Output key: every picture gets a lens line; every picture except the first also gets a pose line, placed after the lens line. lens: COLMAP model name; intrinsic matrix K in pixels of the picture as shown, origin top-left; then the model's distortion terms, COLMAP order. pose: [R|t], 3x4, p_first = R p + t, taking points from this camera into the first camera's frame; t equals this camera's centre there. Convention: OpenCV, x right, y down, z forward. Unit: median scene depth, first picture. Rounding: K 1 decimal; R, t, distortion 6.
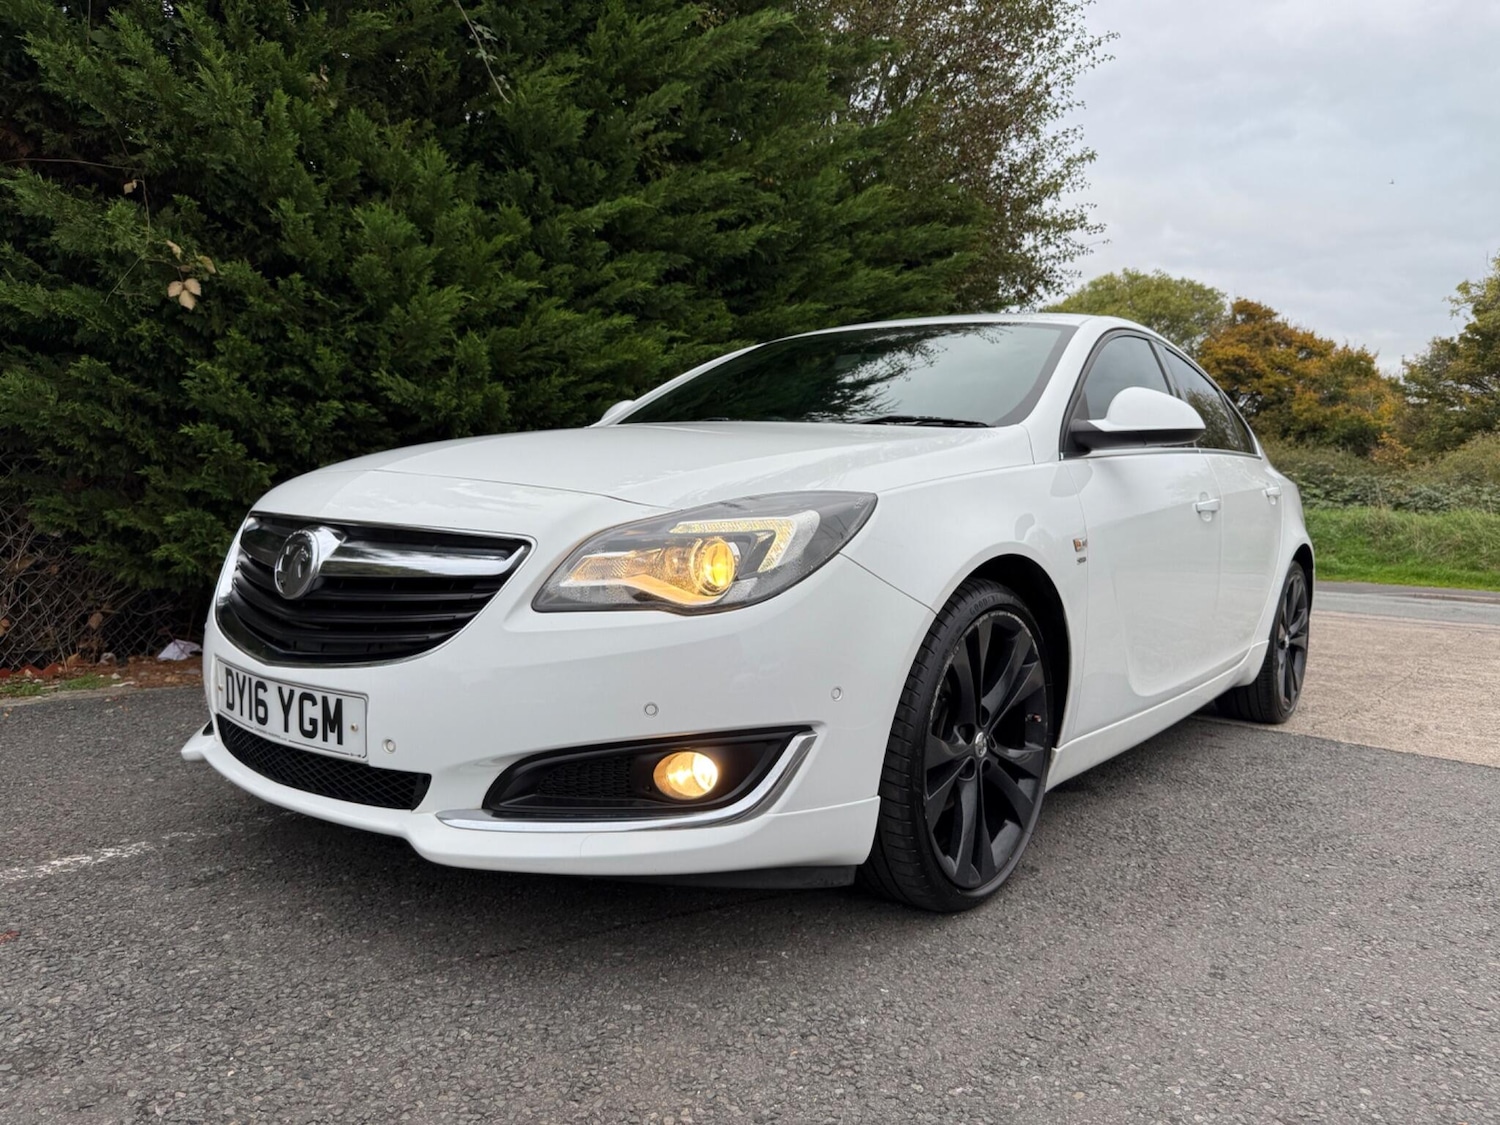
lens RADIAL K [[1065.7, 0, 750.0], [0, 1065.7, 562.5], [0, 0, 1]] dist [0.040409, -0.047509]
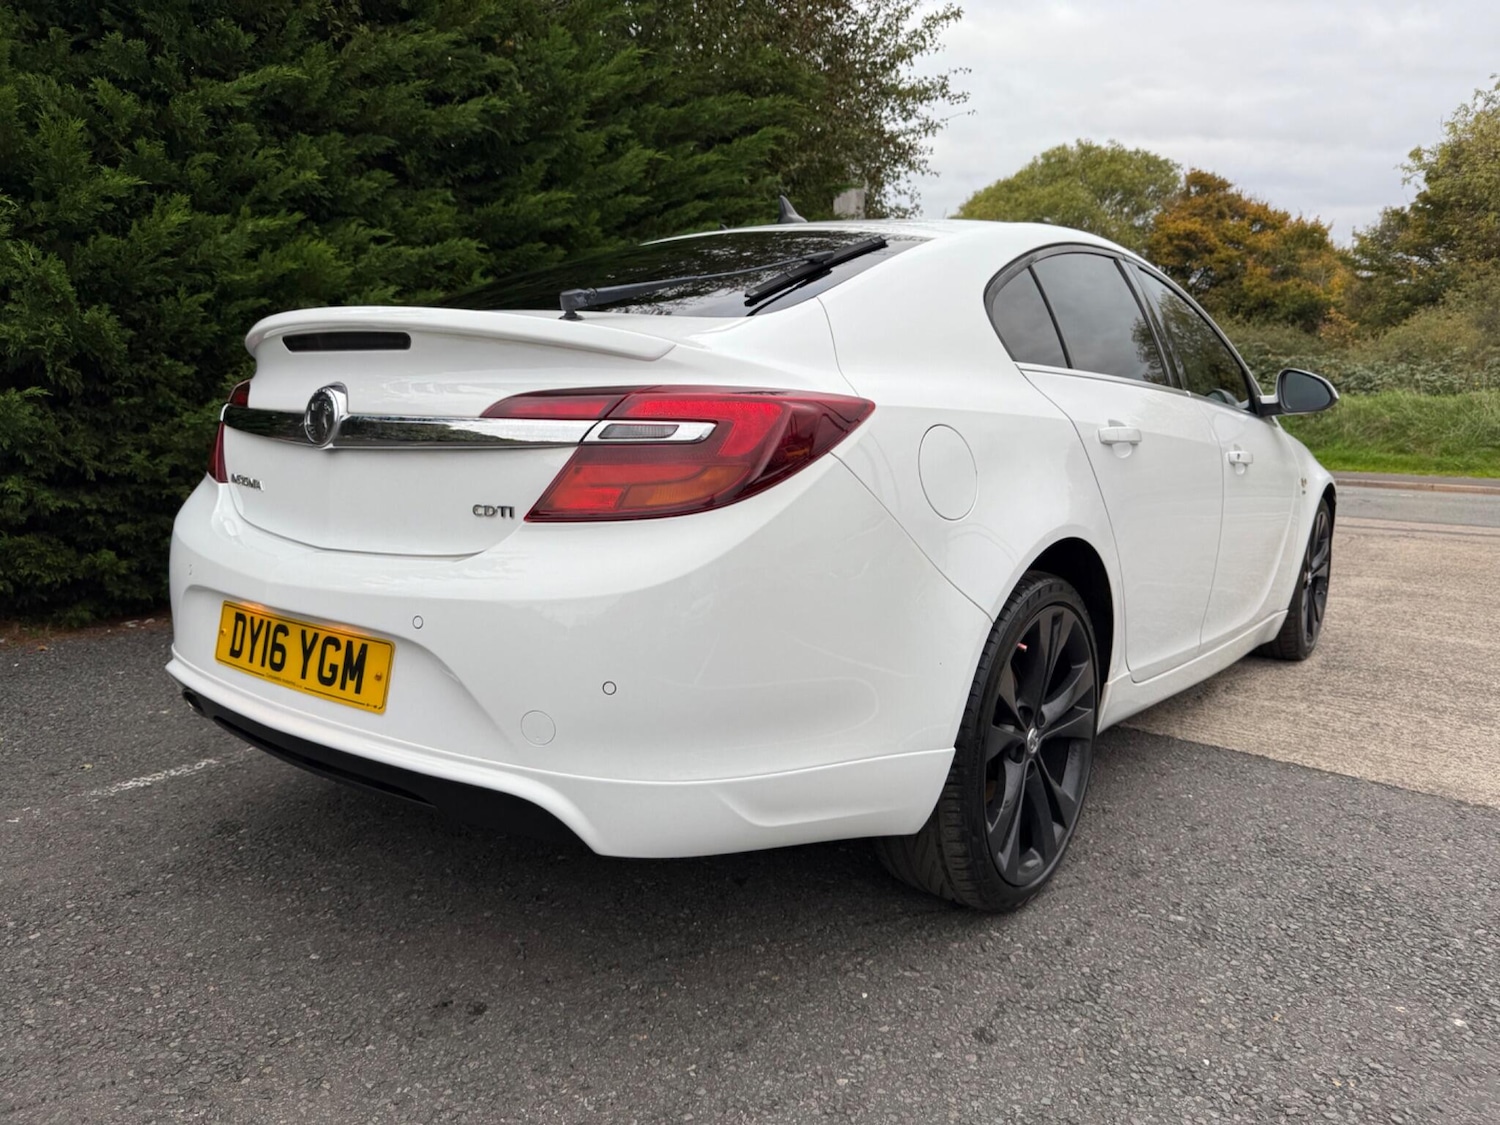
lens RADIAL K [[1064.6, 0, 742.5], [0, 1064.6, 561.2], [0, 0, 1]] dist [0.039591, -0.045375]
pose [[0.999328, -0.027389, 0.024356, 0.088226], [0.024760, 0.994441, 0.102348, -0.018187], [-0.027024, -0.101676, 0.994450, 0.062110]]
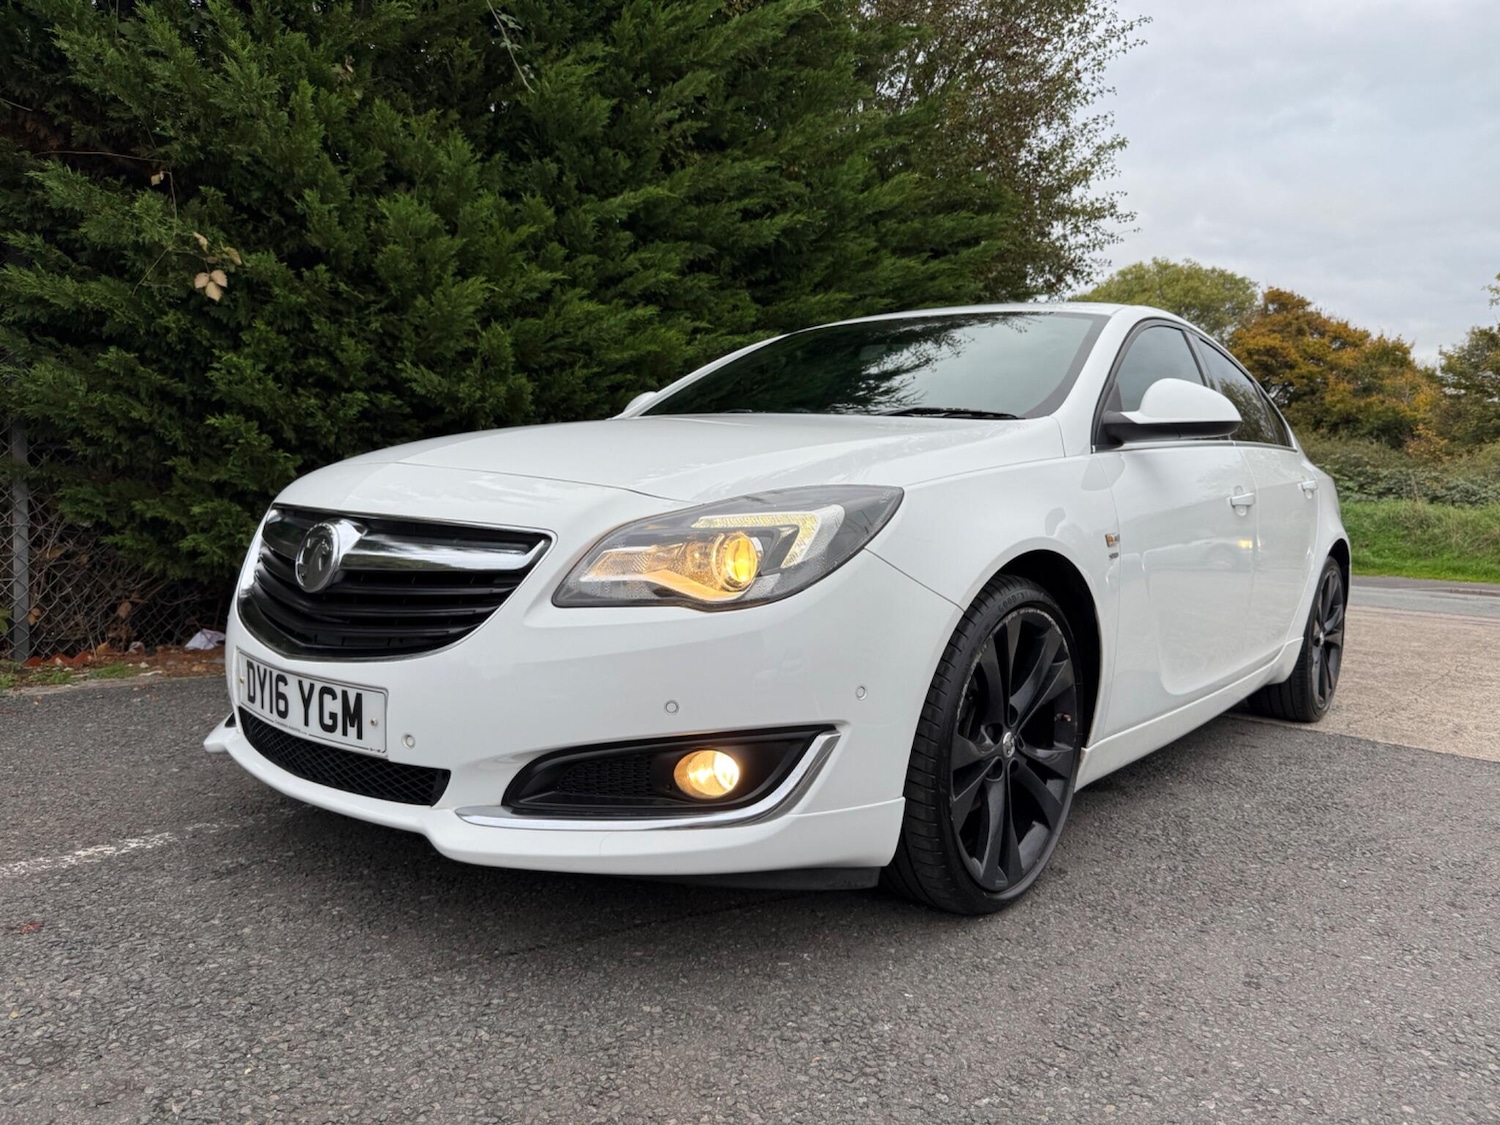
lens RADIAL K [[1064.6, 0, 742.5], [0, 1064.6, 561.2], [0, 0, 1]] dist [0.039591, -0.045375]
pose [[0.999582, 0.004824, -0.028490, -0.000052], [-0.004616, 0.999962, 0.007356, -0.000676], [0.028525, -0.007222, 0.999567, 0.003325]]
